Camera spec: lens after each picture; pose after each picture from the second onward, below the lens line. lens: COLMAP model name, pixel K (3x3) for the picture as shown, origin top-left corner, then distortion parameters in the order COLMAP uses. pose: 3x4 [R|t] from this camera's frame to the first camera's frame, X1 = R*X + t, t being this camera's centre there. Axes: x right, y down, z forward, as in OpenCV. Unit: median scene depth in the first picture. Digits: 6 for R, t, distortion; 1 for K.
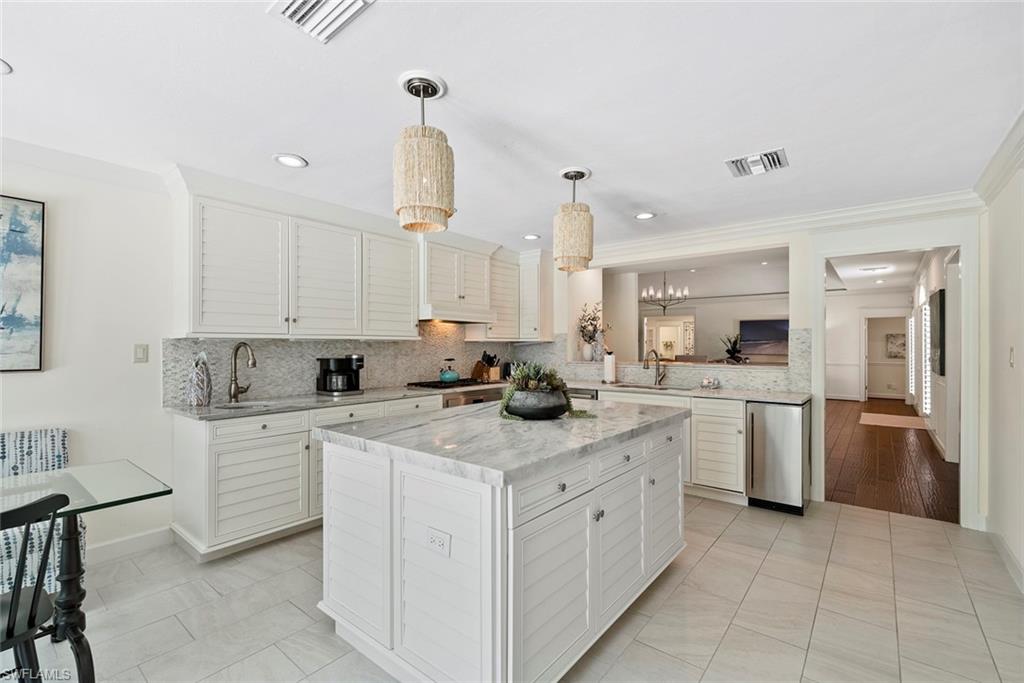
lens RADIAL K [[451.5, 0, 510.8], [0, 451.5, 343.3], [0, 0, 1]] dist [0.003393, -0.000867]
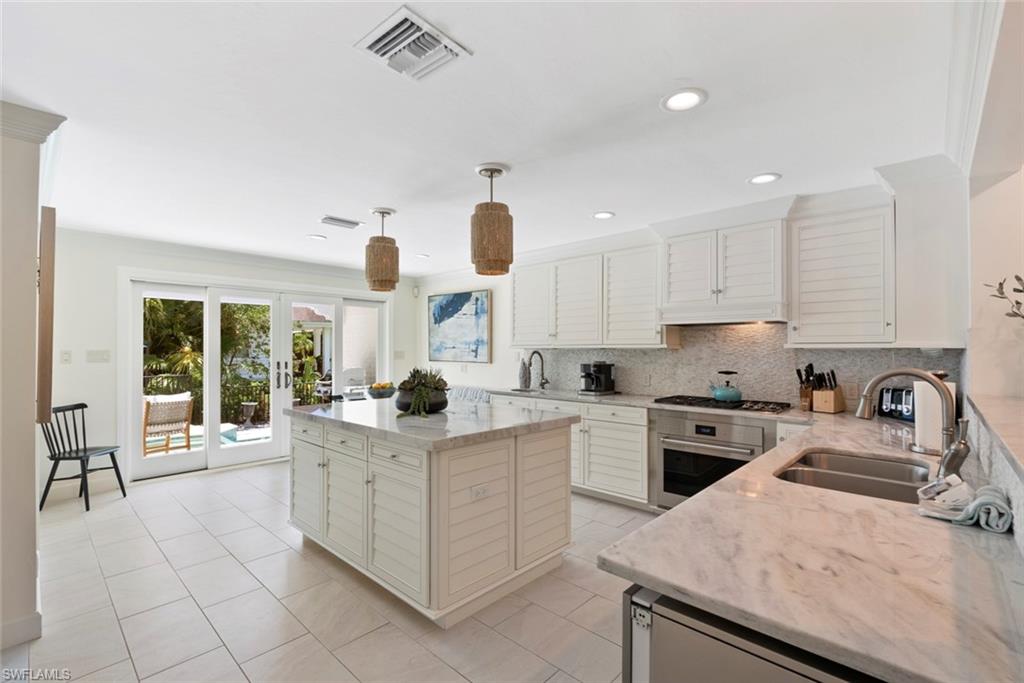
lens RADIAL K [[451.5, 0, 516.2], [0, 451.5, 345.0], [0, 0, 1]] dist [0.003393, -0.000867]
pose [[-0.053643, -0.012191, -0.998486, 0.933261], [0.000973, 0.999924, -0.012261, -0.003193], [0.998560, -0.001630, -0.053627, 0.958875]]
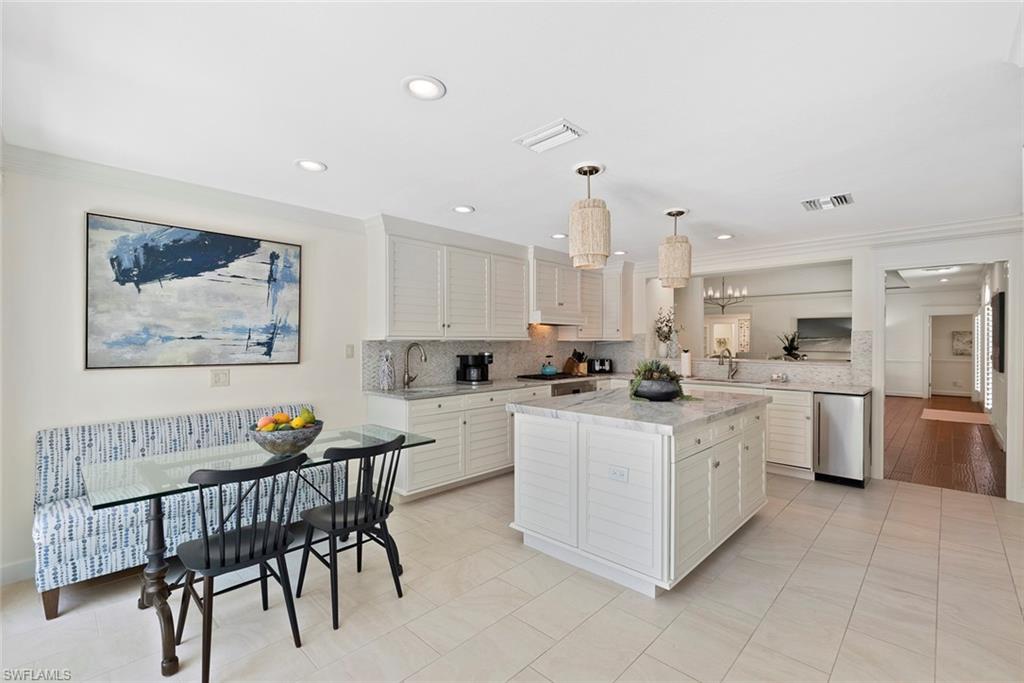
lens RADIAL K [[451.5, 0, 512.6], [0, 451.5, 342.1], [0, 0, 1]] dist [0.003393, -0.000867]
pose [[0.996412, 0.000692, -0.084633, -0.184831], [-0.000138, 0.999979, 0.006553, -0.013208], [0.084635, -0.006518, 0.996391, -0.277361]]
